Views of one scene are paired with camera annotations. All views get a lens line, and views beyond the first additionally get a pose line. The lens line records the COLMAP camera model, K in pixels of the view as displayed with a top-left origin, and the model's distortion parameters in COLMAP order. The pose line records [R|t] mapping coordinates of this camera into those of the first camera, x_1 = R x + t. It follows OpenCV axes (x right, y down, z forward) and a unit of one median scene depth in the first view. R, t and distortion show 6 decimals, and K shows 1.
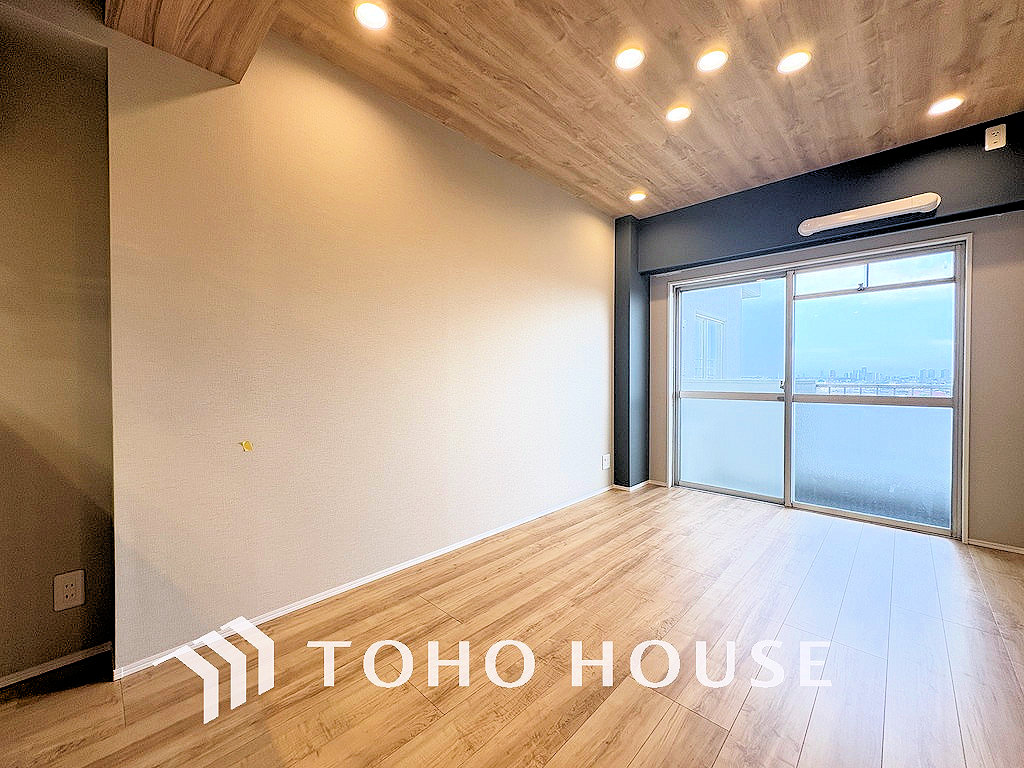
lens RADIAL K [[408.5, 0, 514.0], [0, 408.5, 383.1], [0, 0, 1]] dist [-0.000387, 0.000089]
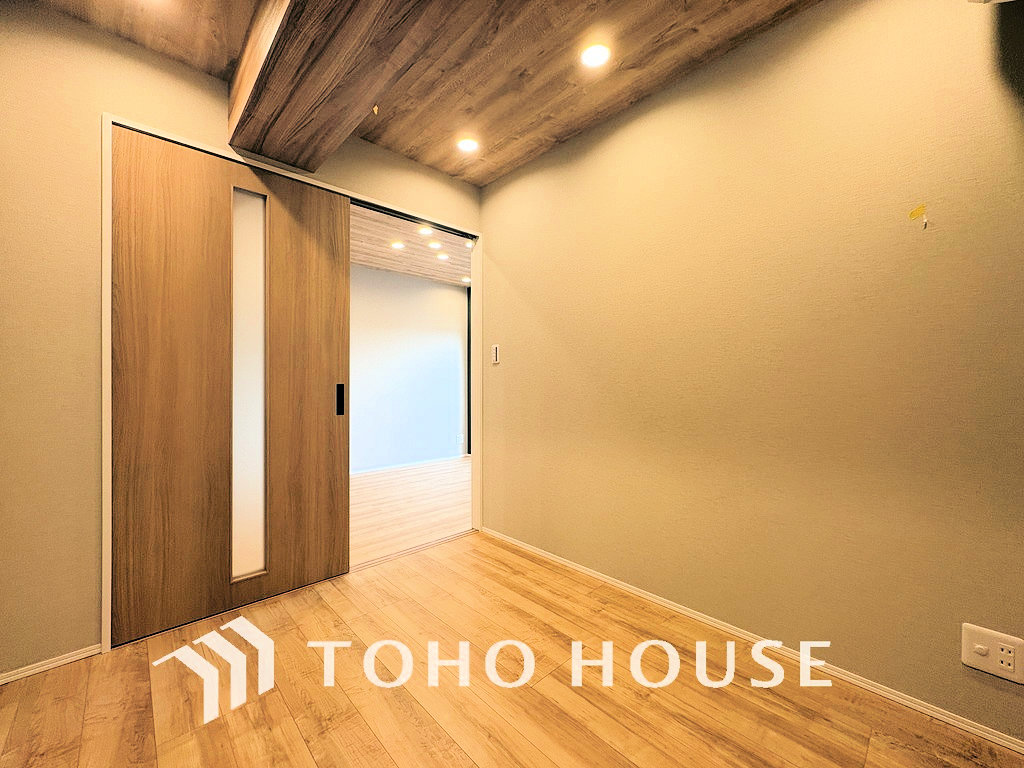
lens RADIAL K [[408.5, 0, 513.0], [0, 408.5, 382.3], [0, 0, 1]] dist [-0.000387, 0.000089]
pose [[0.998896, -0.004861, -0.046727, 0.695933], [0.004174, 0.999882, -0.014790, -0.007154], [0.046794, 0.014578, 0.998798, -0.816612]]
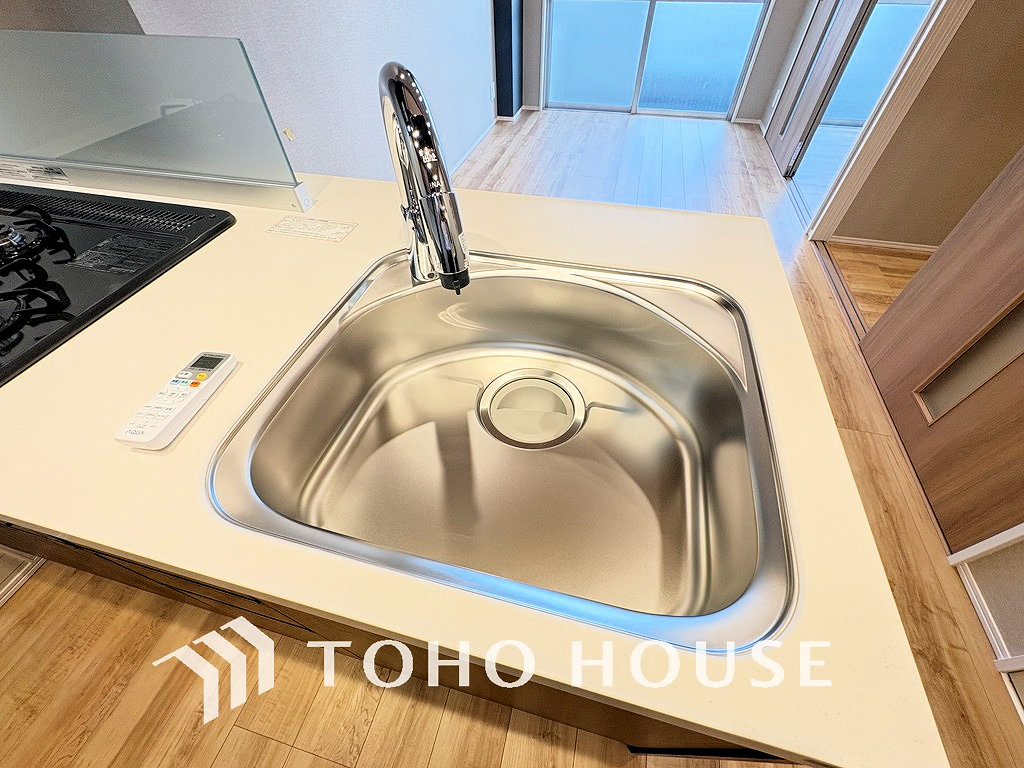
lens RADIAL K [[408.5, 0, 515.6], [0, 408.5, 382.6], [0, 0, 1]] dist [-0.000387, 0.000089]
pose [[0.868529, -0.377766, 0.320860, -0.441685], [0.019704, 0.673171, 0.739224, -0.095282], [-0.495247, -0.635715, 0.592112, -0.121822]]
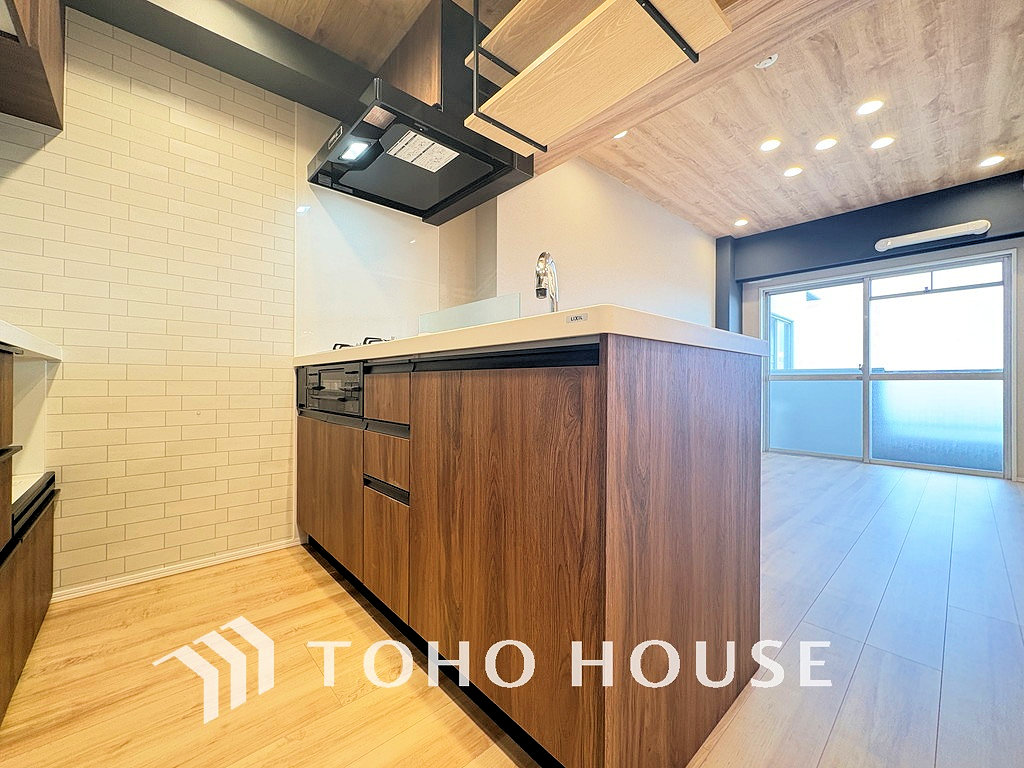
lens RADIAL K [[408.5, 0, 513.3], [0, 408.5, 382.7], [0, 0, 1]] dist [-0.000387, 0.000089]
pose [[0.997297, 0.003898, -0.073369, -0.395106], [-0.005140, 0.999846, -0.016753, 0.096812], [0.073292, 0.017085, 0.997164, -0.418577]]
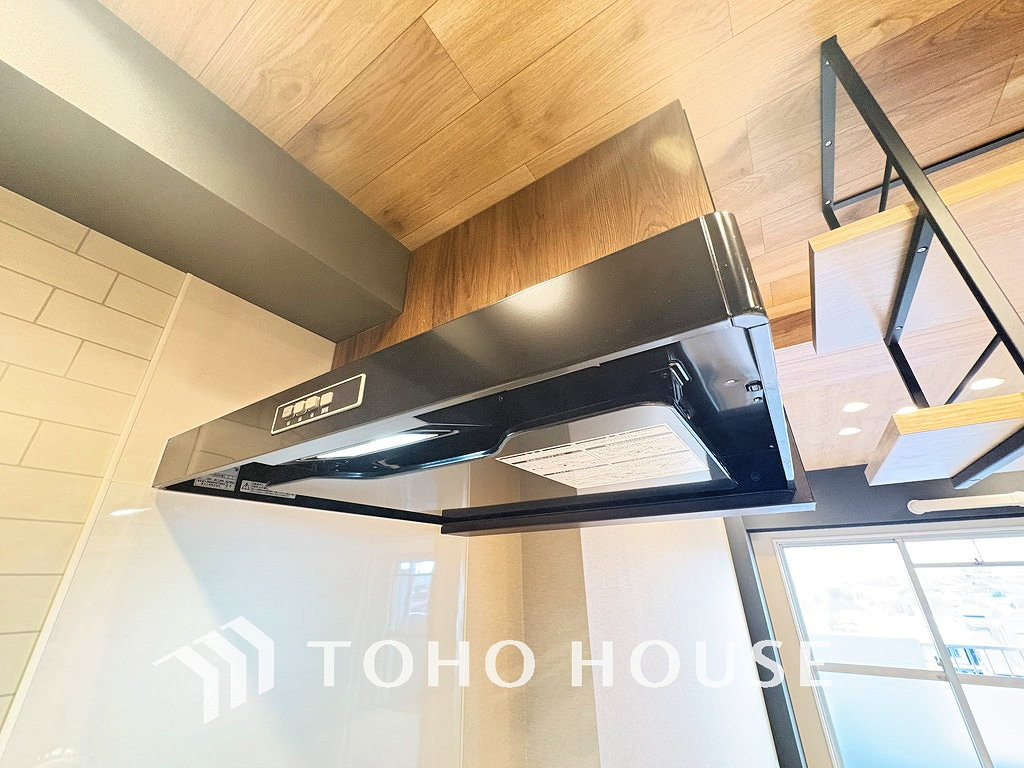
lens RADIAL K [[408.5, 0, 516.4], [0, 408.5, 381.4], [0, 0, 1]] dist [-0.000387, 0.000089]
pose [[0.982692, 0.062024, 0.174554, -0.670626], [0.021560, 0.897584, -0.440317, -0.229315], [-0.183987, 0.436459, 0.880711, 0.031045]]
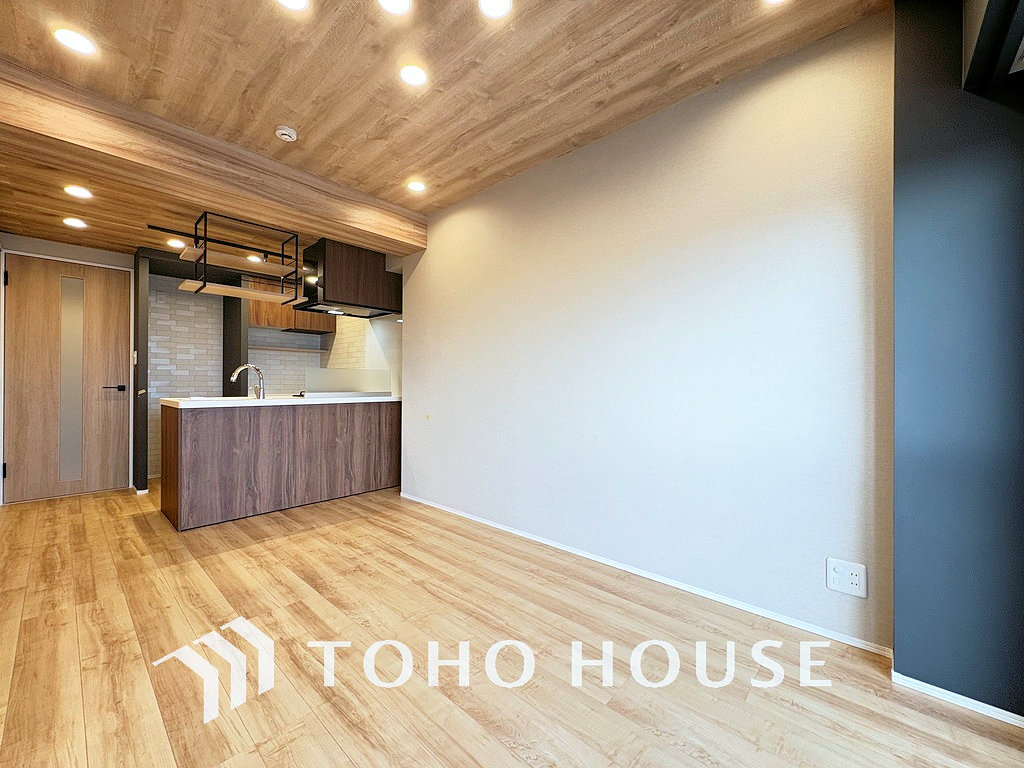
lens RADIAL K [[408.5, 0, 513.0], [0, 408.5, 382.8], [0, 0, 1]] dist [-0.000387, 0.000089]
pose [[0.027167, -0.003946, -0.999623, 0.905458], [-0.018143, 0.999826, -0.004440, -0.013752], [0.999466, 0.018256, 0.027091, 0.851447]]
